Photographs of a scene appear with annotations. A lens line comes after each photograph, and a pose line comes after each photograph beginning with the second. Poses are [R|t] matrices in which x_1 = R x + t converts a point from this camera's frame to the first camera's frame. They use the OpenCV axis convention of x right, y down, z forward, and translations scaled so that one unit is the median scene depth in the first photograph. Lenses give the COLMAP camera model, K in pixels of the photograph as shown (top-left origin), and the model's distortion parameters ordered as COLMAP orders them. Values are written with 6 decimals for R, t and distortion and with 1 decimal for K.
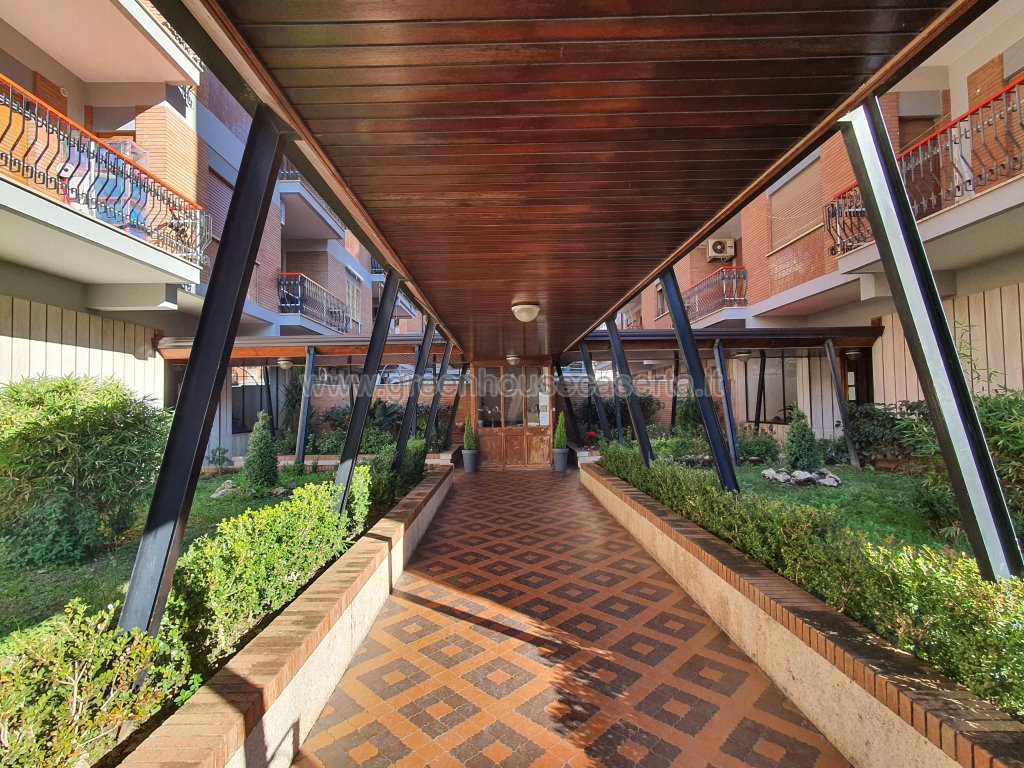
lens RADIAL K [[491.1, 0, 496.8], [0, 491.1, 388.8], [0, 0, 1]] dist [0.002893, 0.000886]
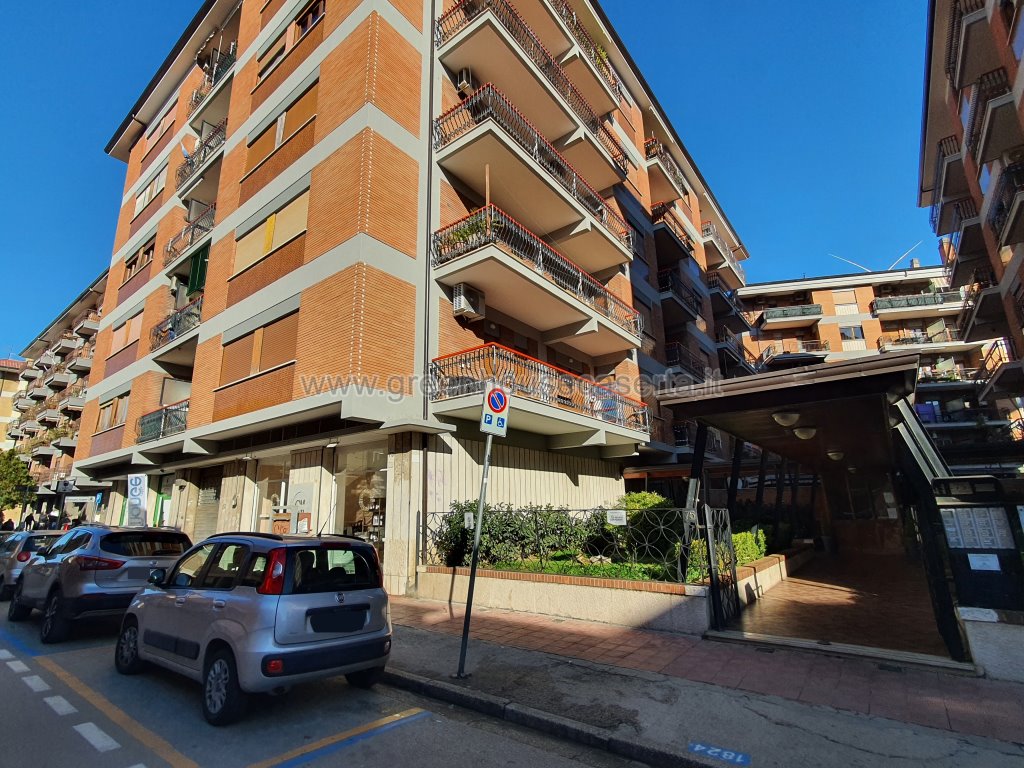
lens RADIAL K [[491.1, 0, 496.8], [0, 491.1, 388.8], [0, 0, 1]] dist [0.002893, 0.000886]
pose [[0.790953, -0.146977, -0.593963, 0.113985], [0.022645, 0.977088, -0.211626, -0.011558], [0.611458, 0.153936, 0.776159, -0.867641]]
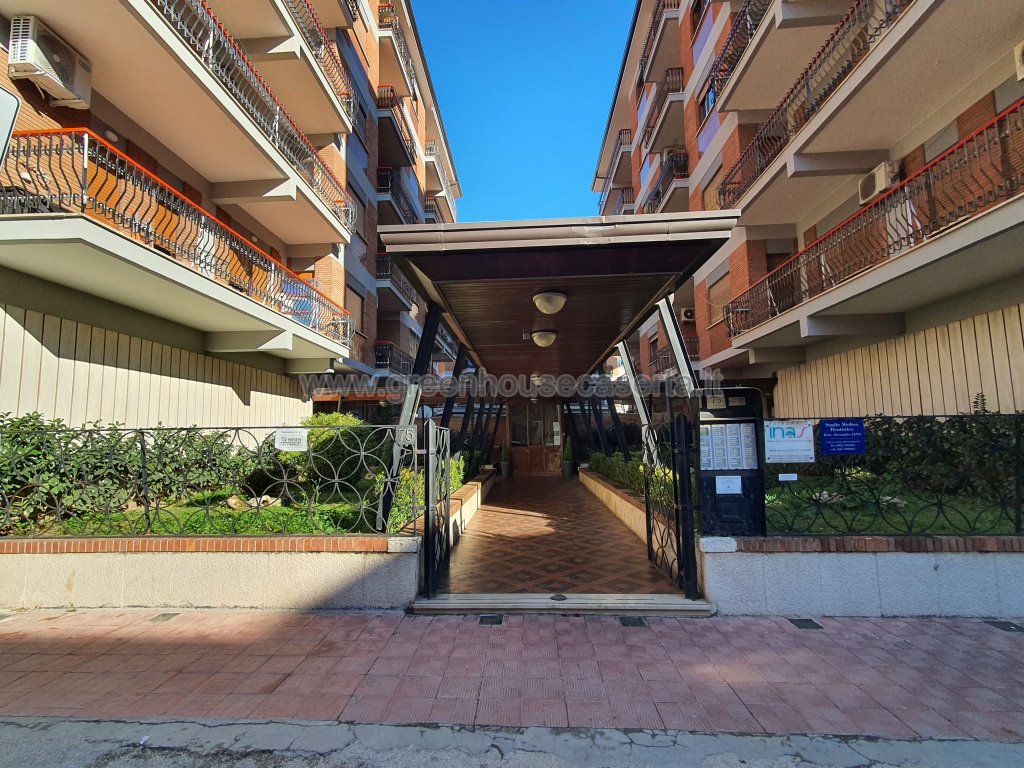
lens RADIAL K [[491.1, 0, 496.8], [0, 491.1, 388.8], [0, 0, 1]] dist [0.002893, 0.000886]
pose [[0.998650, -0.006768, -0.051494, -0.006301], [0.003135, 0.997521, -0.070297, 0.012613], [0.051842, 0.070041, 0.996196, -0.577922]]
